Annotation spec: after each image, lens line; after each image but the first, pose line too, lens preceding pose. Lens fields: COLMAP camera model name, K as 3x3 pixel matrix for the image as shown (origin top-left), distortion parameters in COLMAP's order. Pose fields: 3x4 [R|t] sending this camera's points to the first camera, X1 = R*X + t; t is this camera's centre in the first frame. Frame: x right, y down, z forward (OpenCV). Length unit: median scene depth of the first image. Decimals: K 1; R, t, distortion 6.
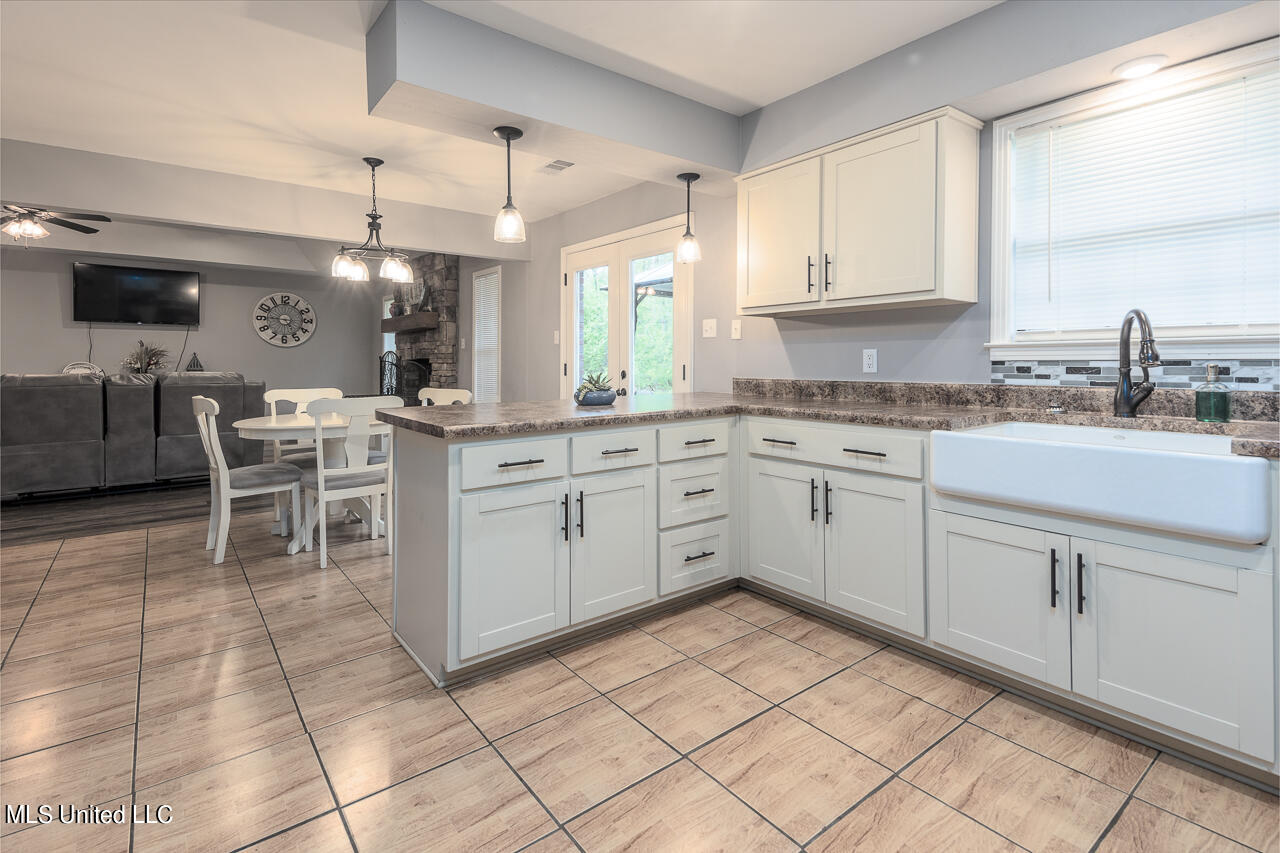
lens RADIAL K [[620.1, 0, 647.3], [0, 620.1, 374.2], [0, 0, 1]] dist [0.049624, -0.013417]
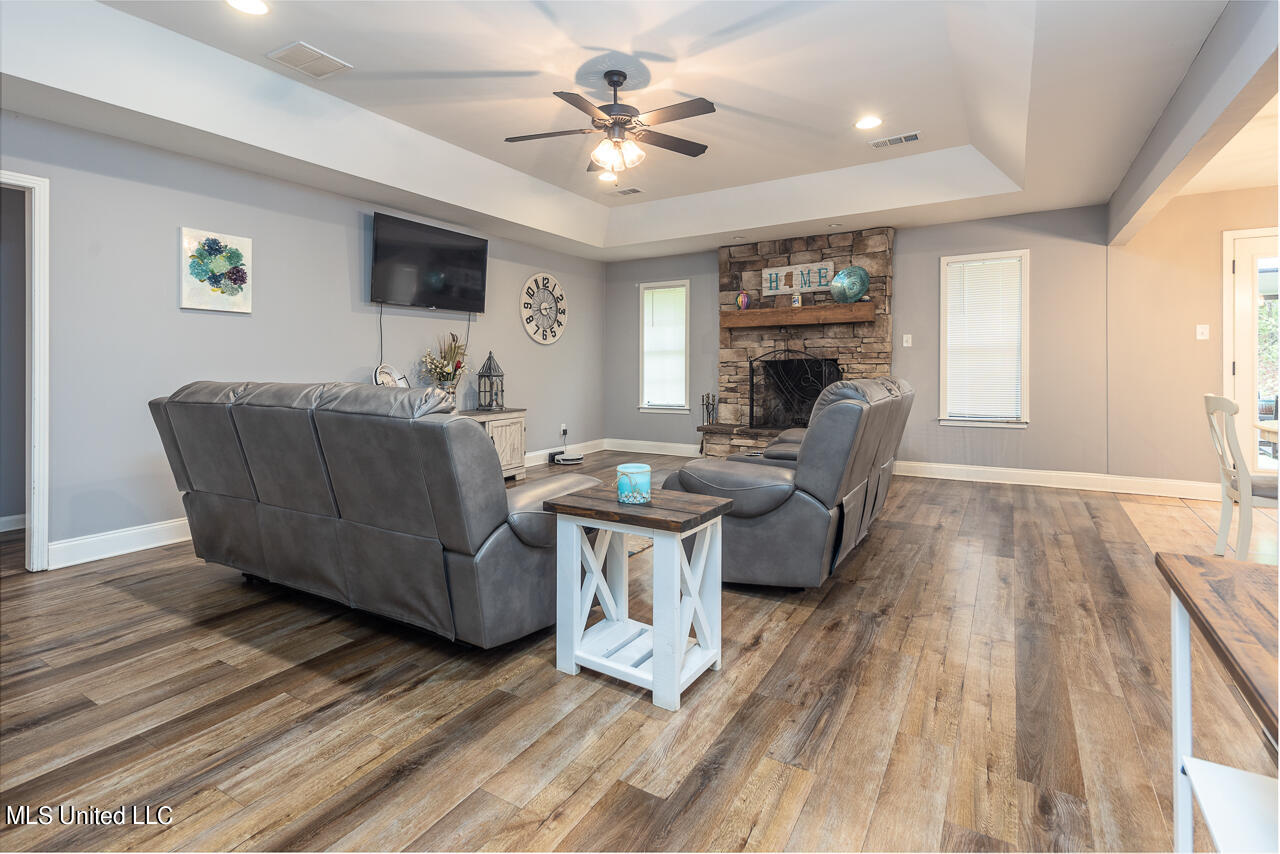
lens RADIAL K [[620.1, 0, 635.2], [0, 620.1, 375.4], [0, 0, 1]] dist [0.049624, -0.013417]
pose [[0.941617, -0.008335, 0.336582, -0.834889], [0.010085, 0.999943, -0.003452, -0.002535], [-0.336534, 0.006645, 0.941648, 0.293945]]
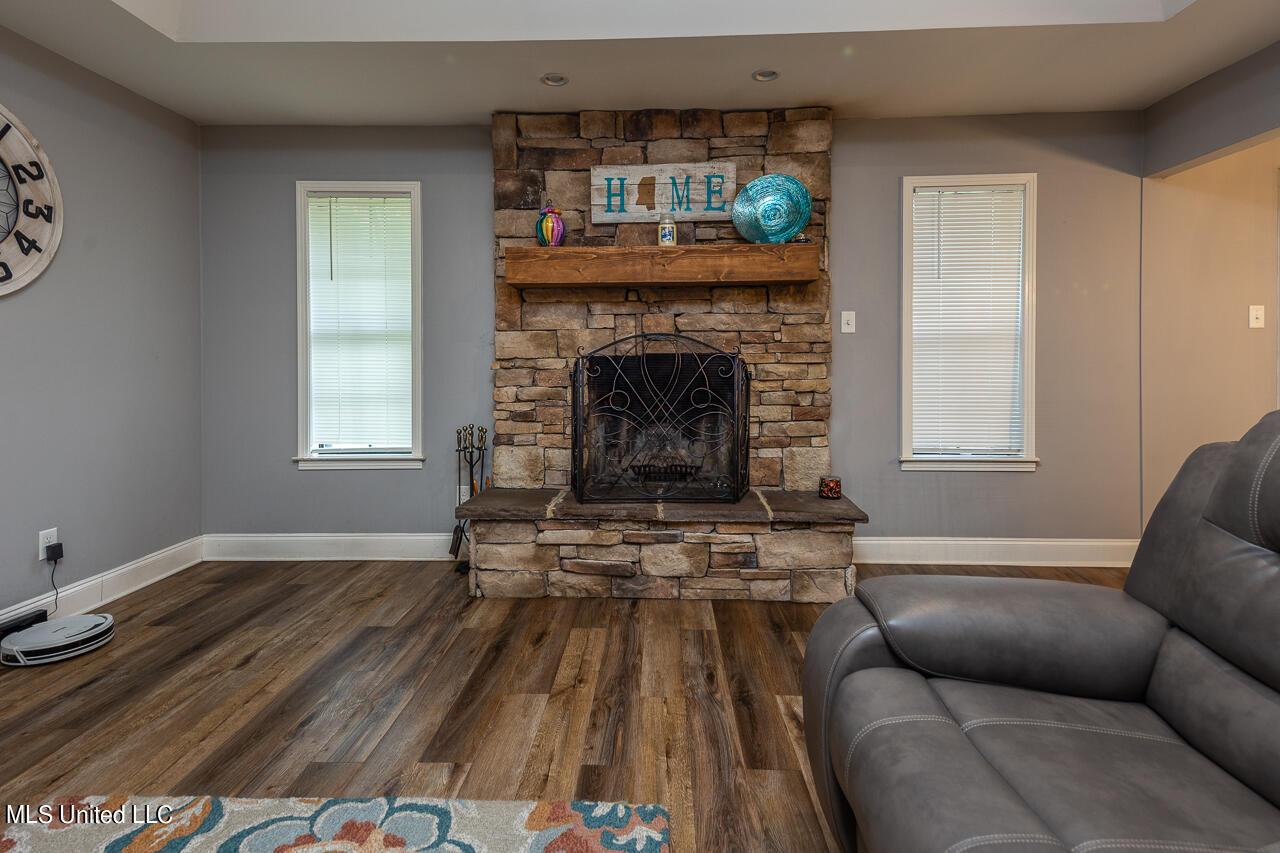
lens RADIAL K [[620.1, 0, 633.4], [0, 620.1, 367.4], [0, 0, 1]] dist [0.049624, -0.013417]
pose [[0.646053, -0.007521, 0.763256, -0.686258], [0.017029, 0.999845, -0.004562, -0.013676], [-0.763103, 0.015945, 0.646080, 0.736935]]
